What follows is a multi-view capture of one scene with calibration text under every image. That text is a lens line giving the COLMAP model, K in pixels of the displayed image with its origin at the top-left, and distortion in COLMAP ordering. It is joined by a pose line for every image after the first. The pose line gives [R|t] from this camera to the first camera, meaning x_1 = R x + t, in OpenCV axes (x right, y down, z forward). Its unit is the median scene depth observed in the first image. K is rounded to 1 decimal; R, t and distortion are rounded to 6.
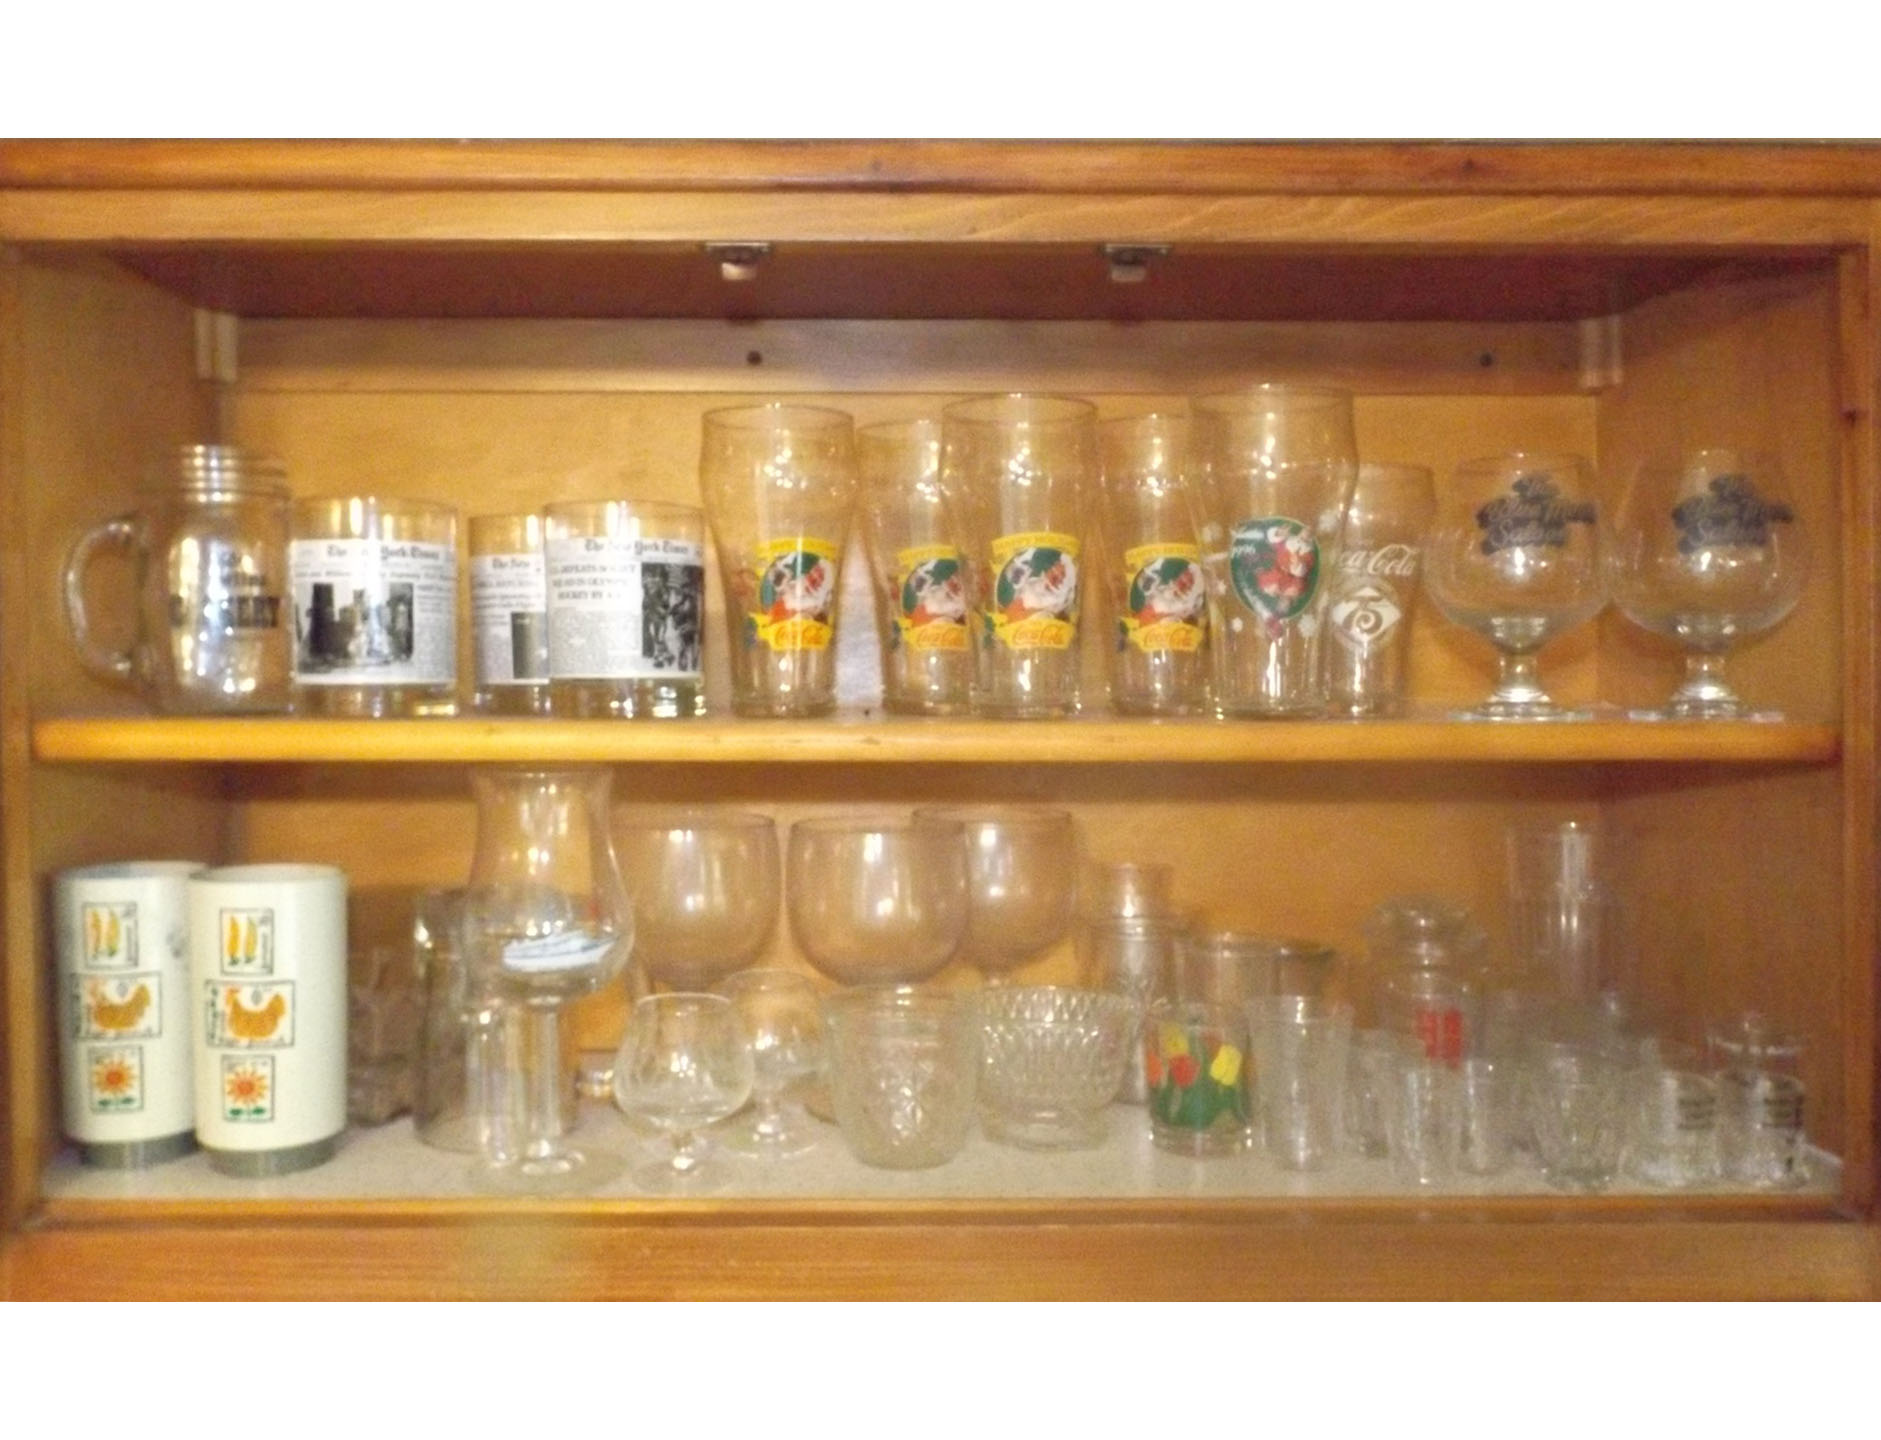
lens RADIAL K [[1843.1, 0, 940.5], [0, 1843.1, 720.0], [0, 0, 1]] dist [0.004090, 0.009170]
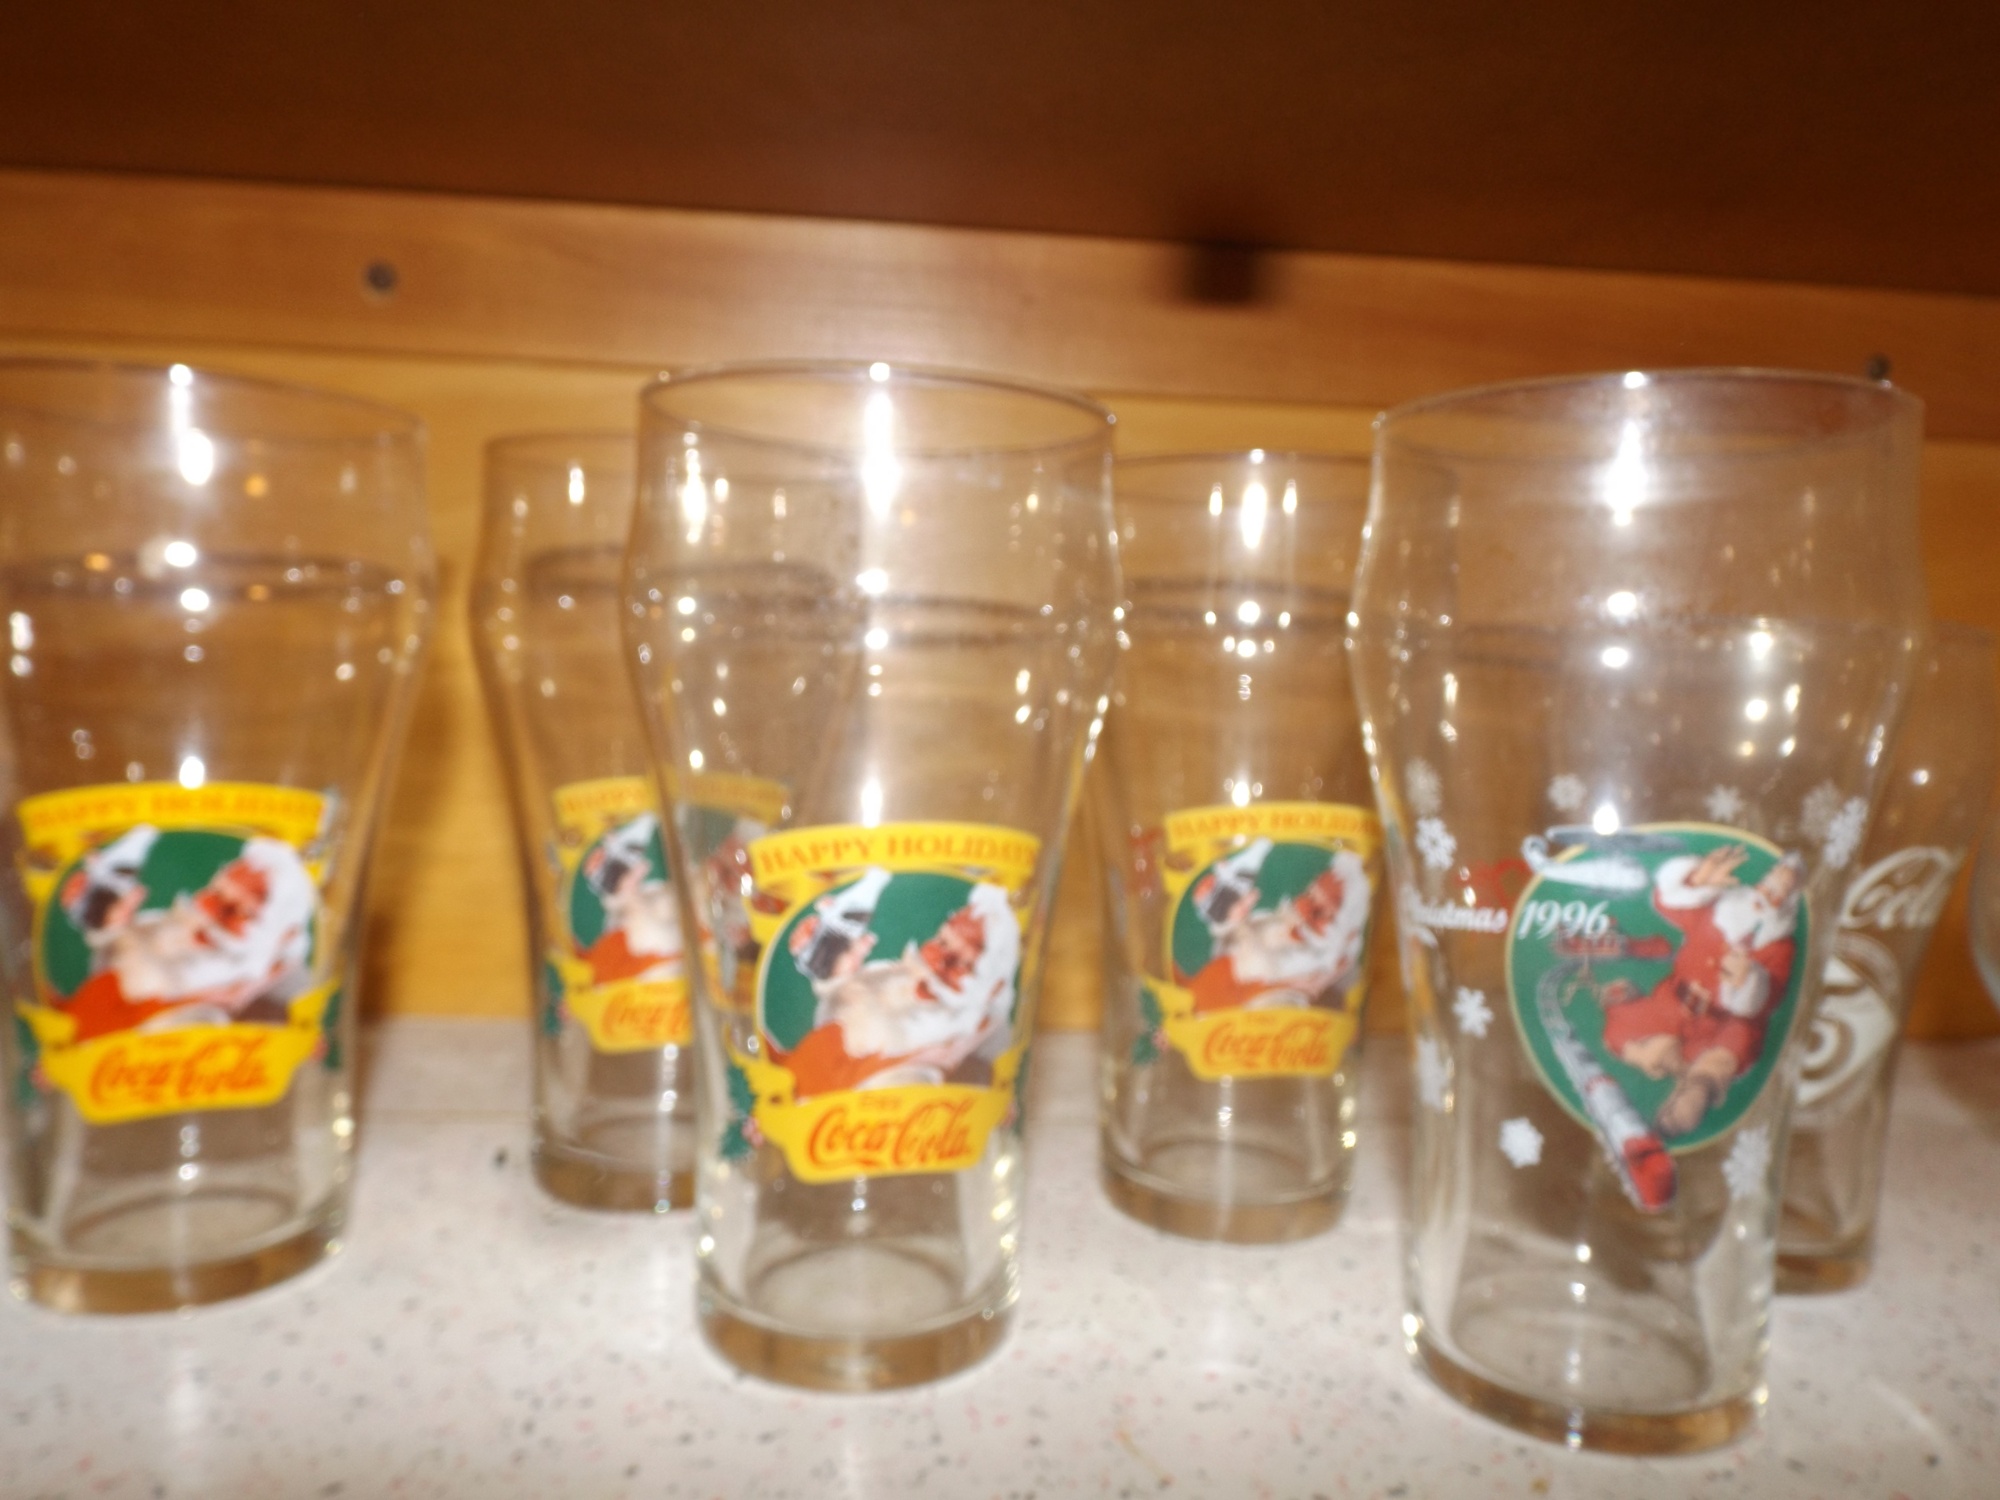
lens RADIAL K [[1425.9, 0, 1000.0], [0, 1425.9, 750.0], [0, 0, 1]] dist [-0.004015, -0.002684]
pose [[0.998815, 0.045741, 0.016626, 0.064703], [-0.046679, 0.997030, 0.061260, -0.127710], [-0.013774, -0.061964, 0.997983, 0.755163]]
